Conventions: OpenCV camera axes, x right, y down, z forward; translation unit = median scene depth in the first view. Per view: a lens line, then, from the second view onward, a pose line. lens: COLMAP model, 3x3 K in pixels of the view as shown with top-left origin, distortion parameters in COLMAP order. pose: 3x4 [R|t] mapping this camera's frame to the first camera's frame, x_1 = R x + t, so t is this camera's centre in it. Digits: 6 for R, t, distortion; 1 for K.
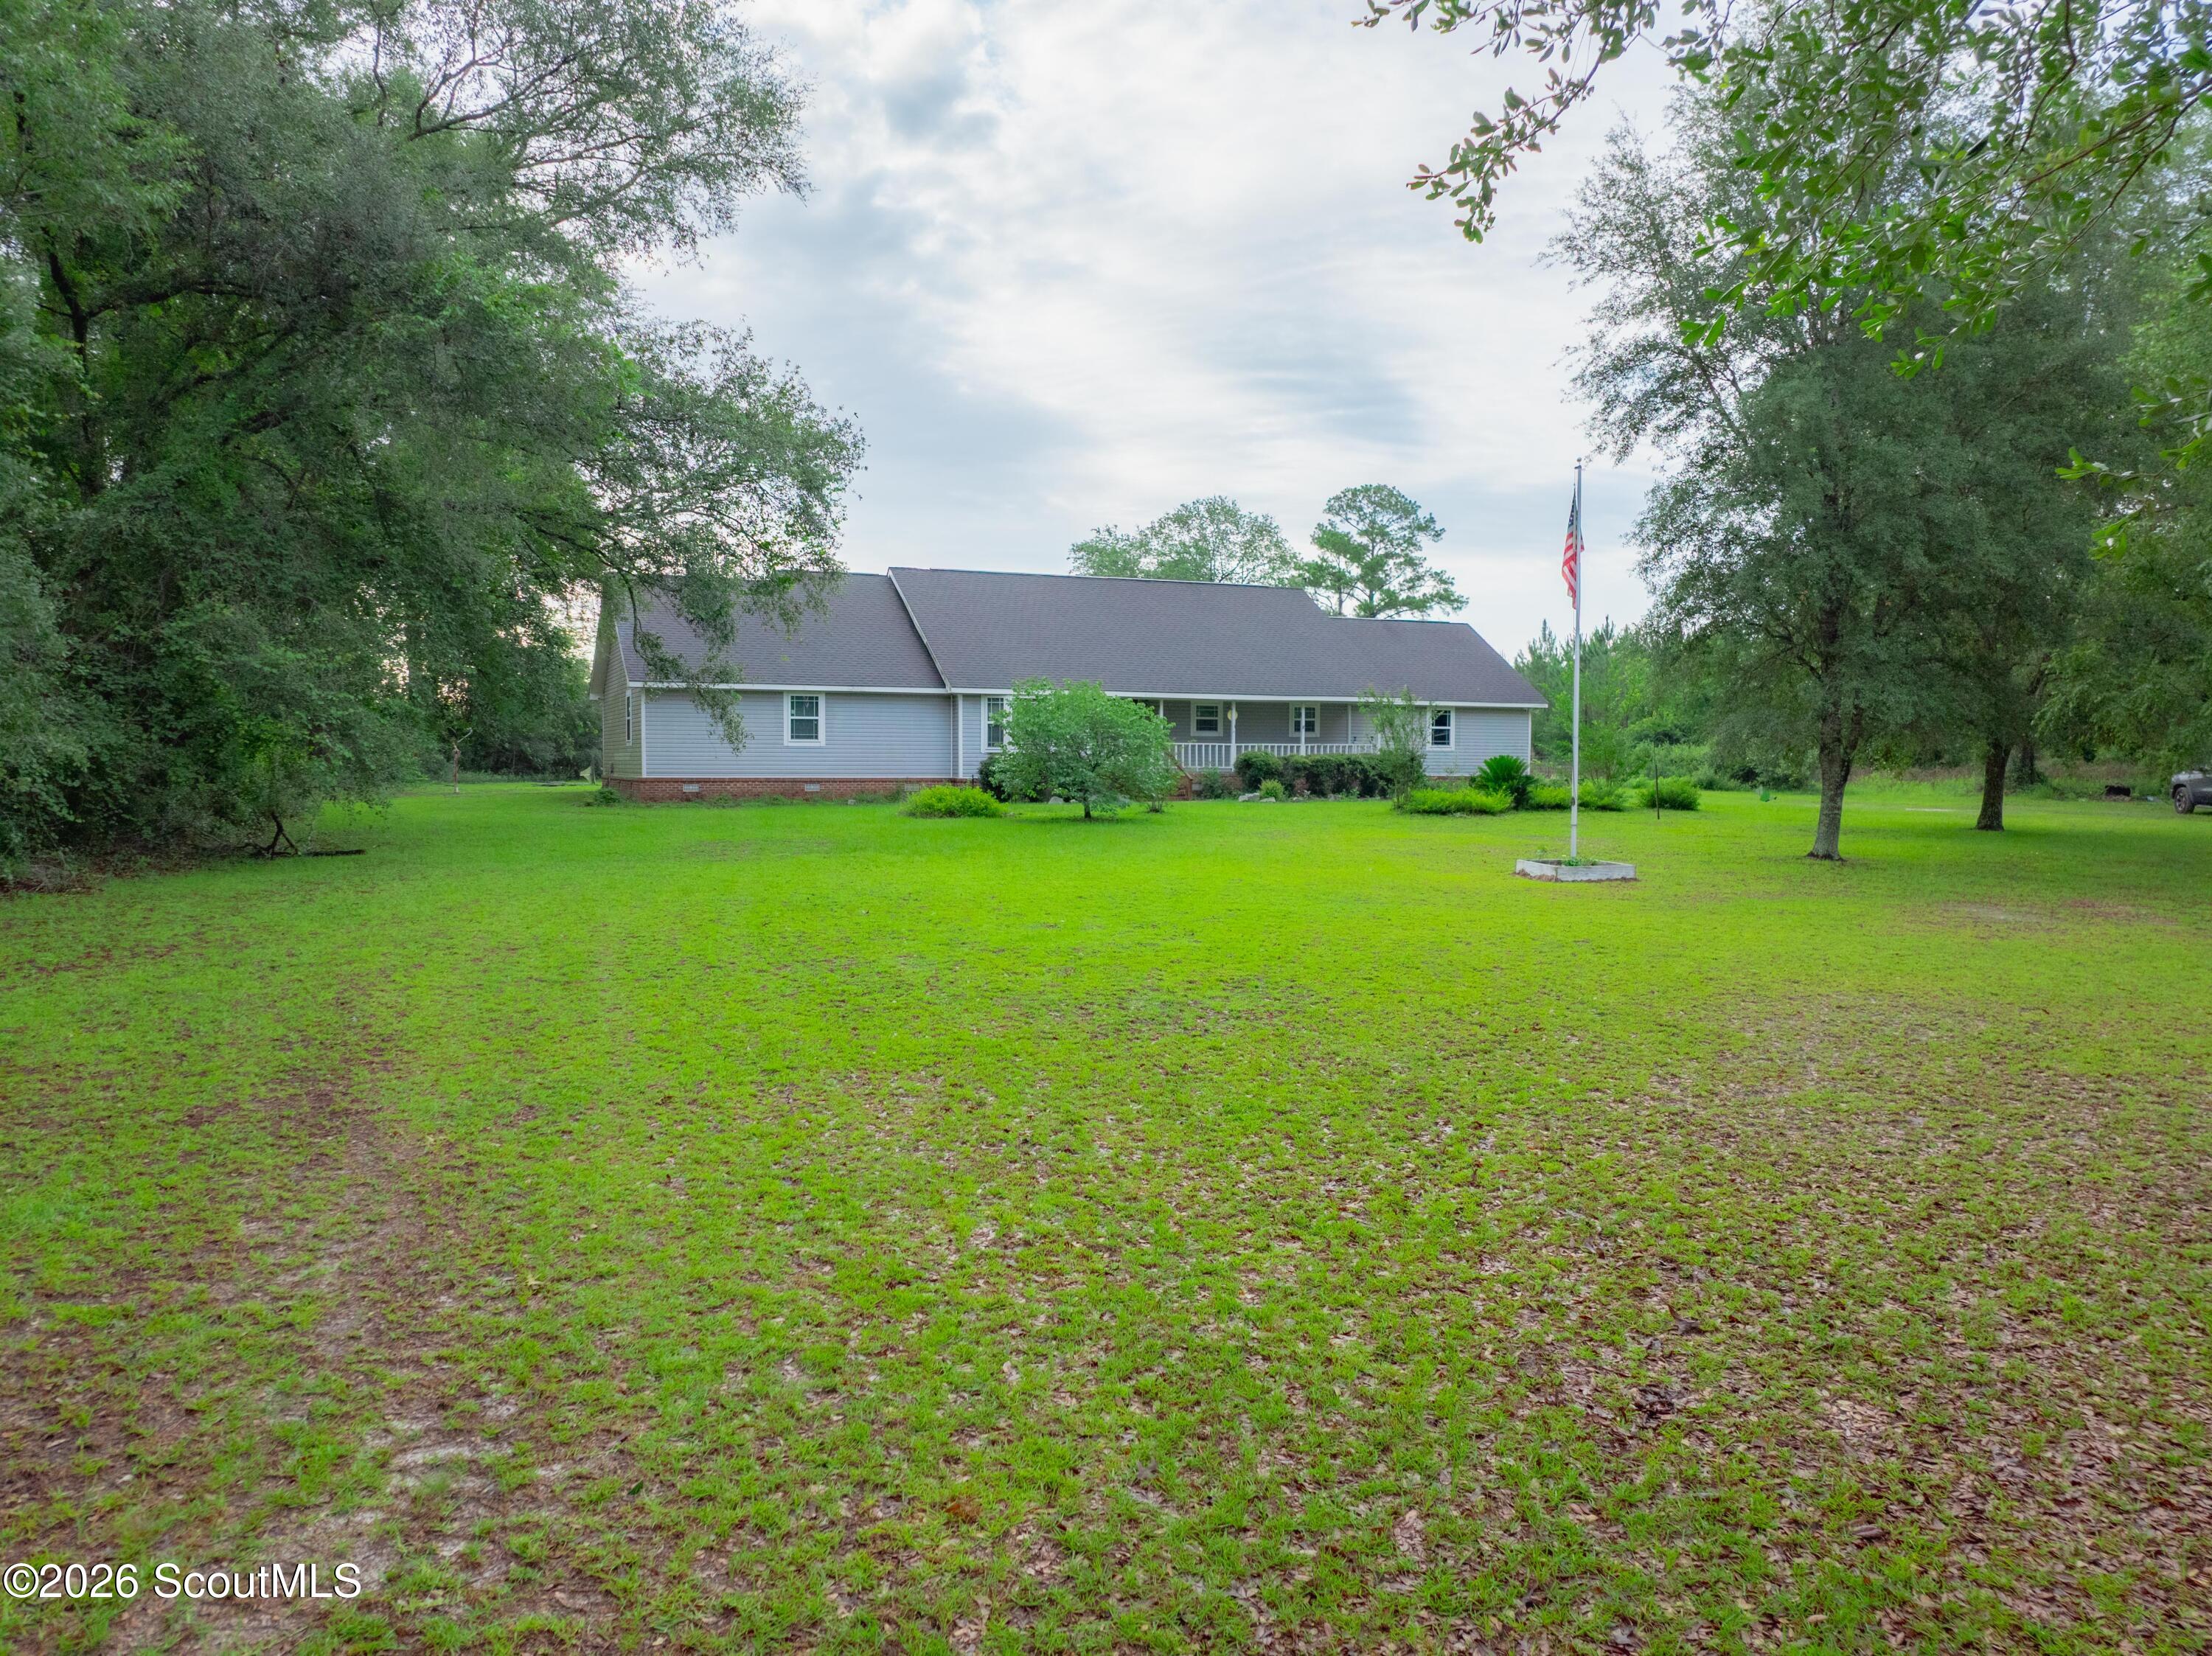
lens RADIAL K [[1557.6, 0, 1106.0], [0, 1557.6, 828.0], [0, 0, 1]] dist [-0.006334, -0.059855]
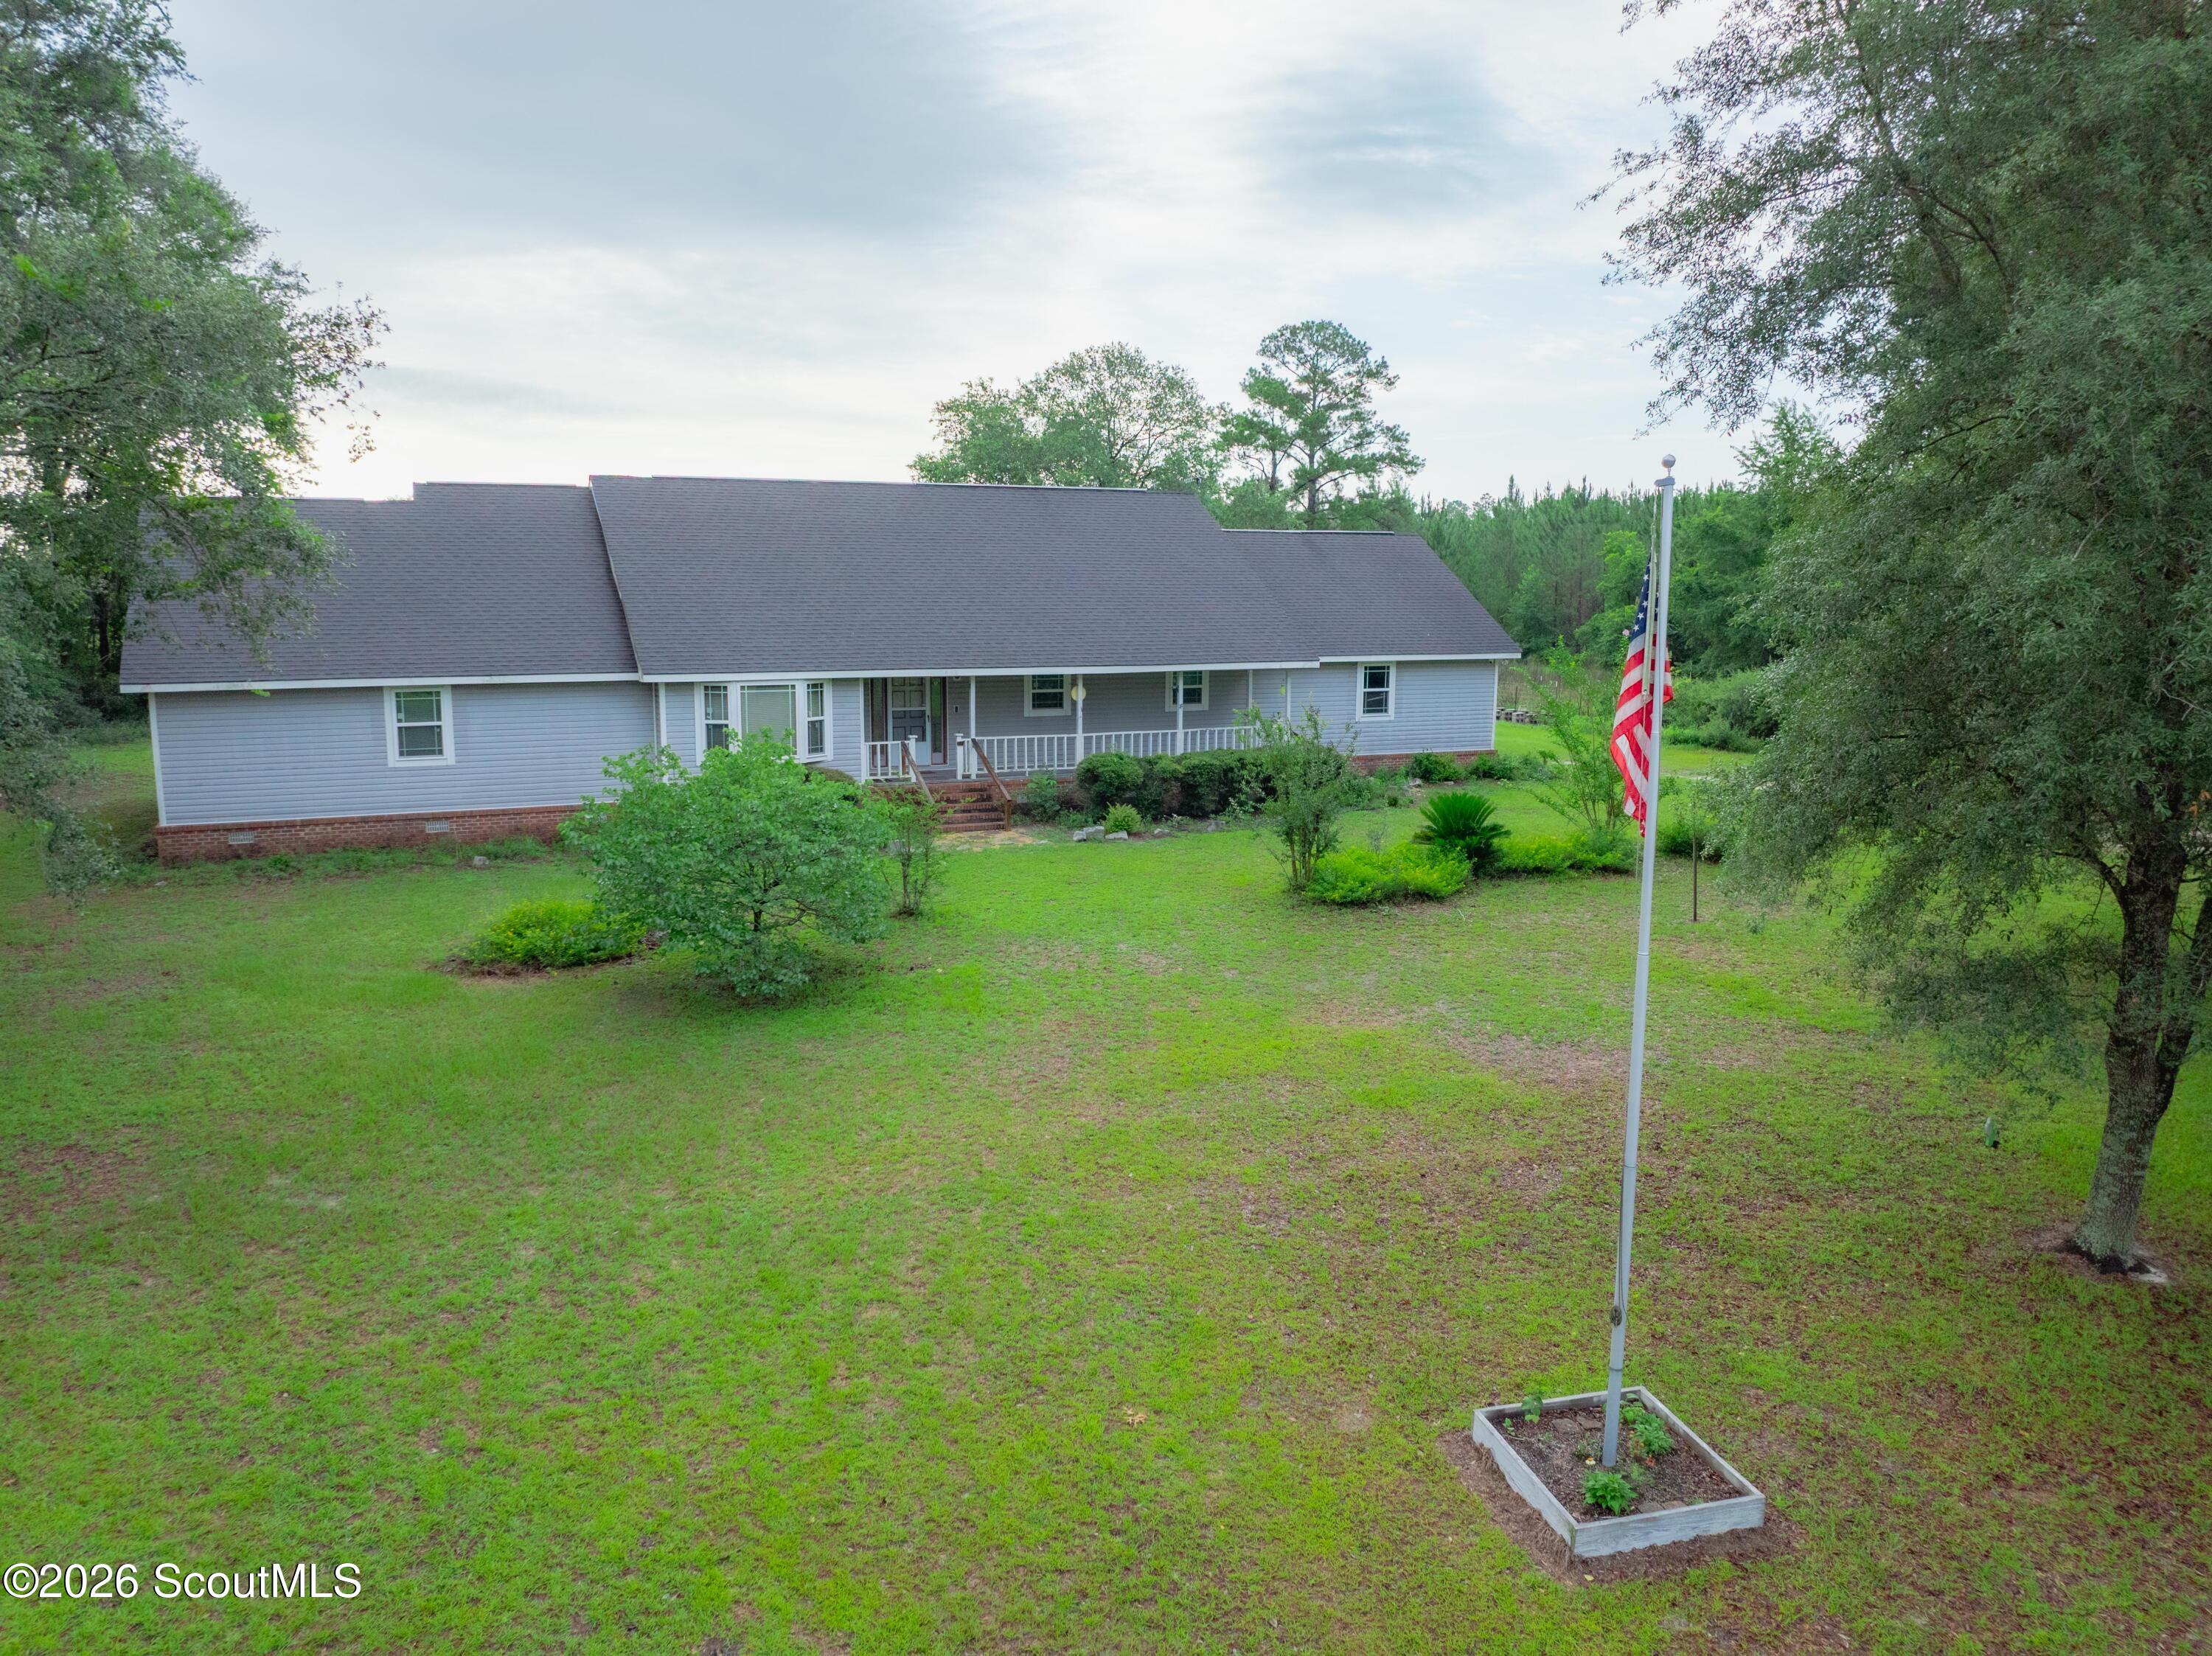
lens RADIAL K [[1557.6, 0, 1106.0], [0, 1557.6, 828.0], [0, 0, 1]] dist [-0.006334, -0.059855]
pose [[0.999628, -0.003784, 0.027004, 0.041947], [0.000750, 0.993764, 0.111503, -0.051013], [-0.027257, -0.111441, 0.993397, 0.165189]]
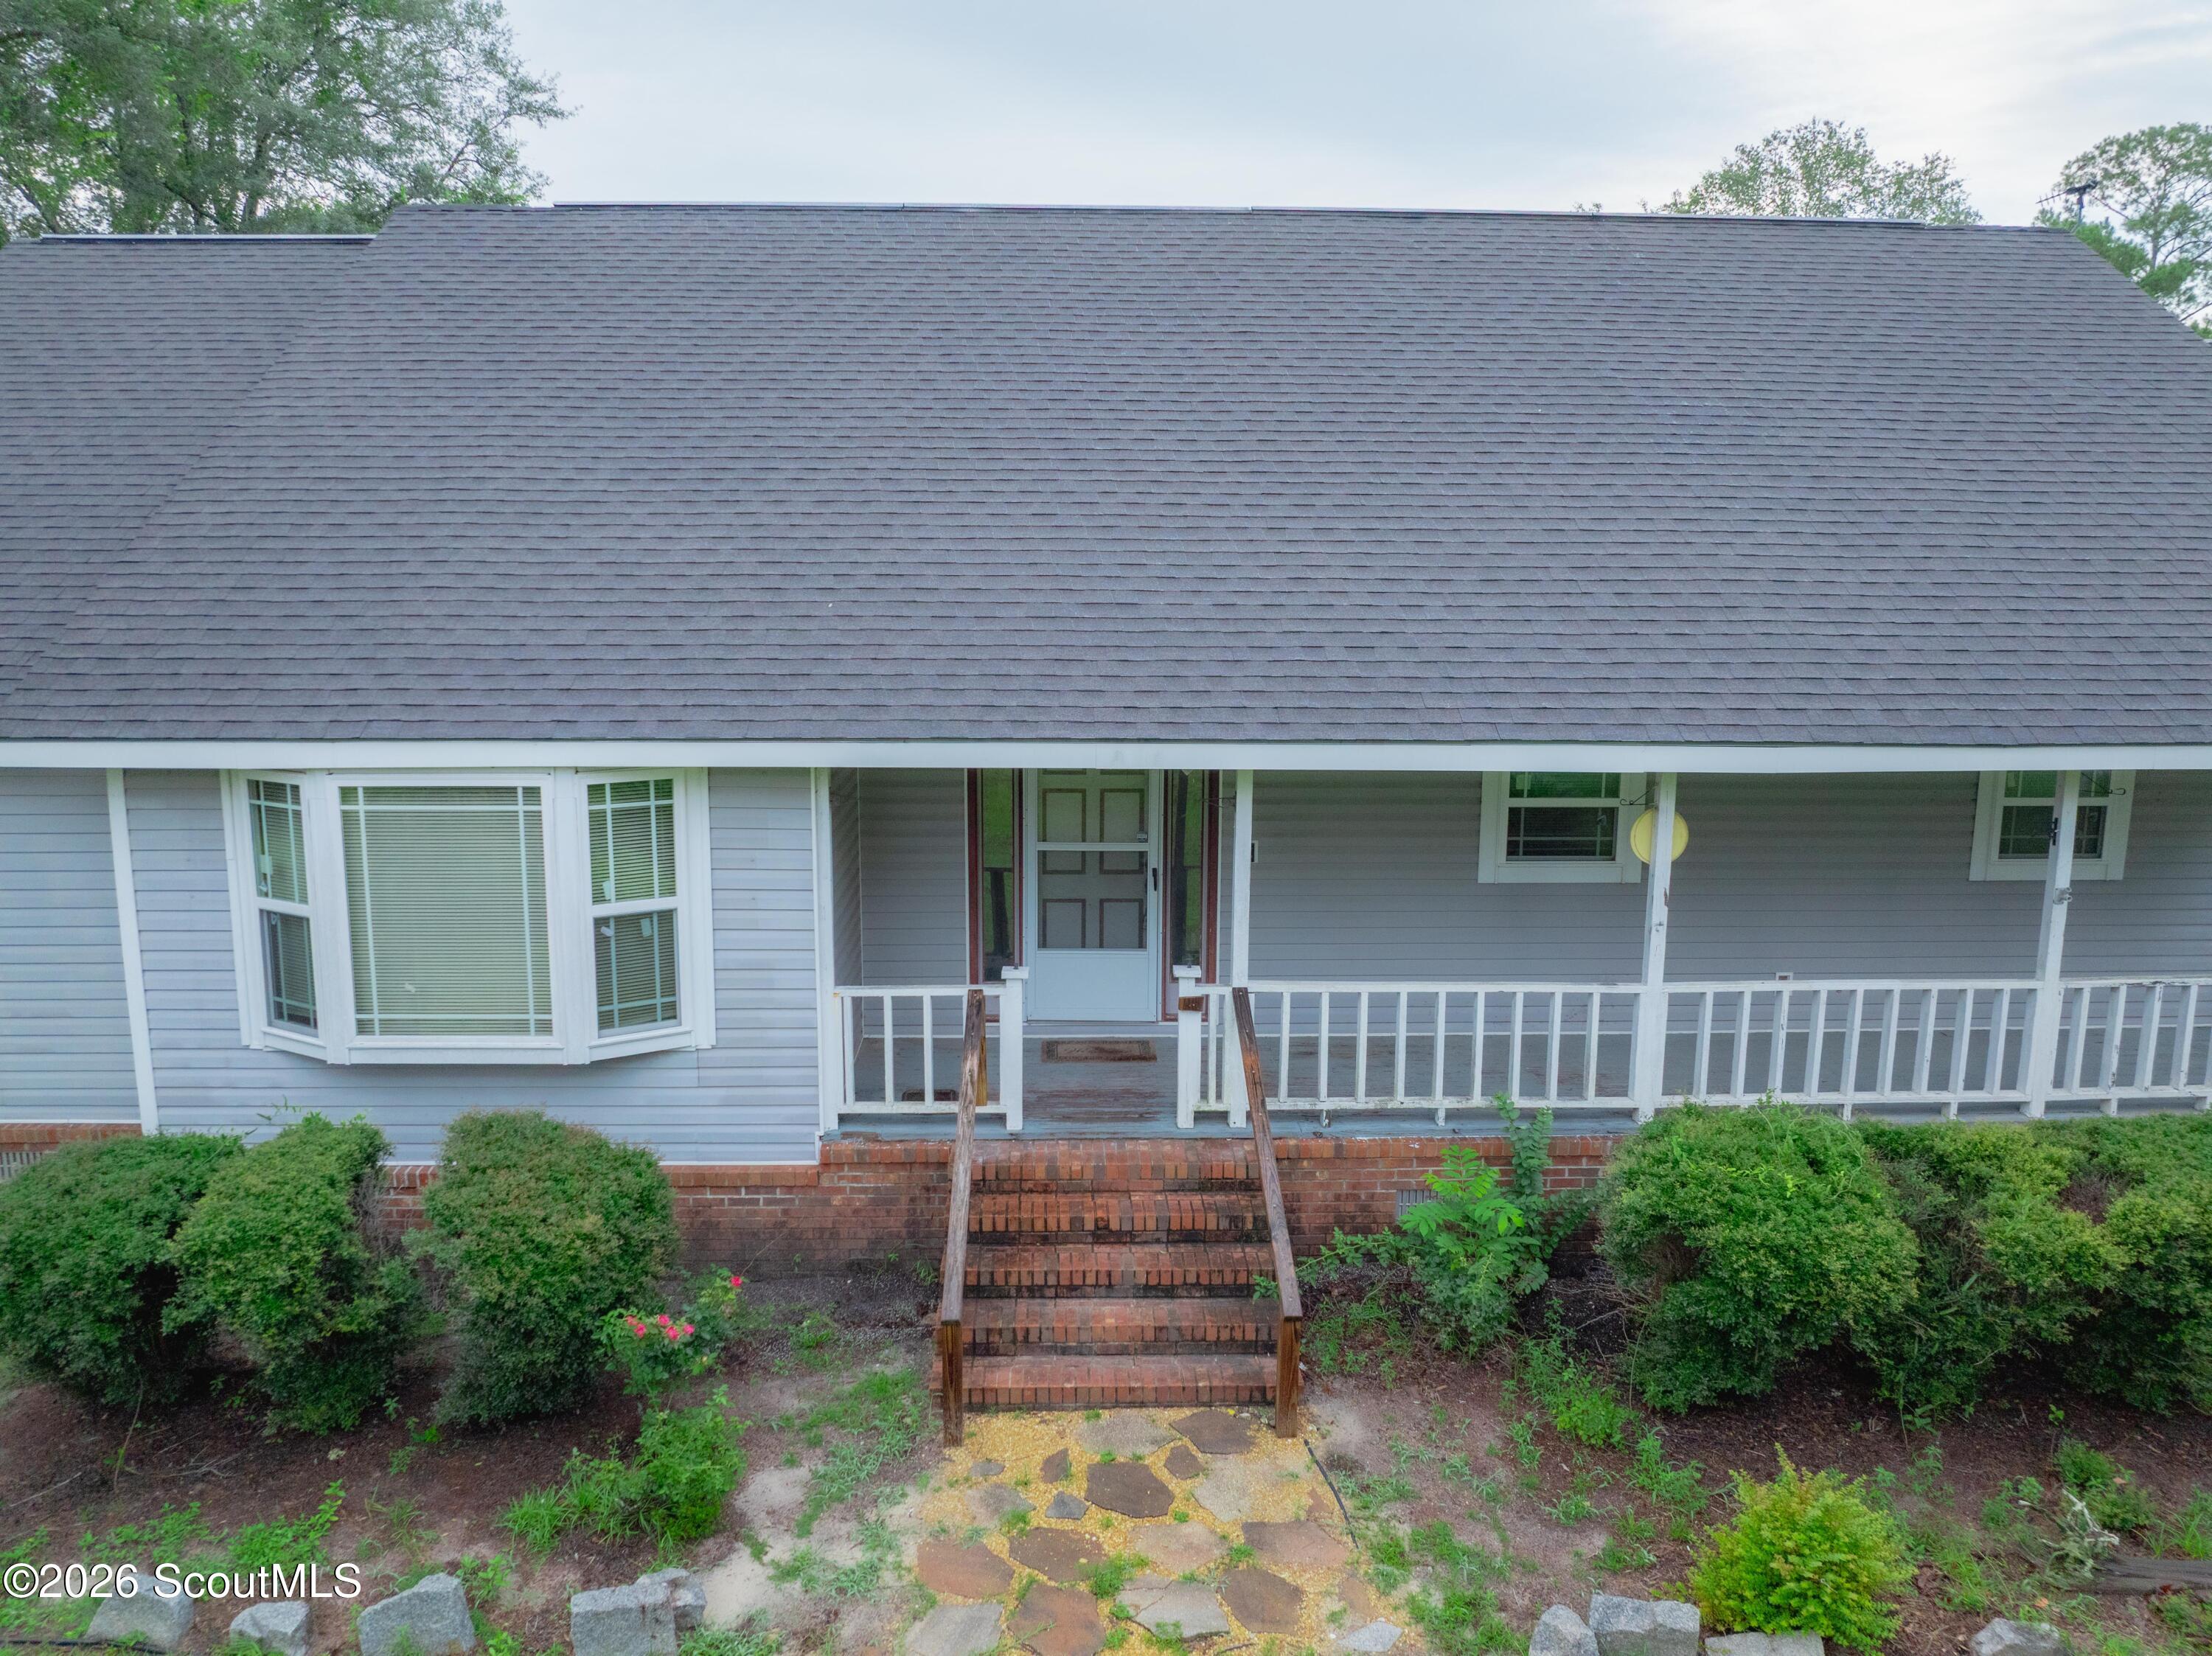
lens RADIAL K [[1567.4, 0, 1095.7], [0, 1567.4, 822.5], [0, 0, 1]] dist [-0.028701, 0.004009]
pose [[0.929675, 0.062218, -0.363088, 0.048783], [-0.019323, 0.992513, 0.120600, -0.054267], [0.367873, -0.105103, 0.923917, 0.449270]]
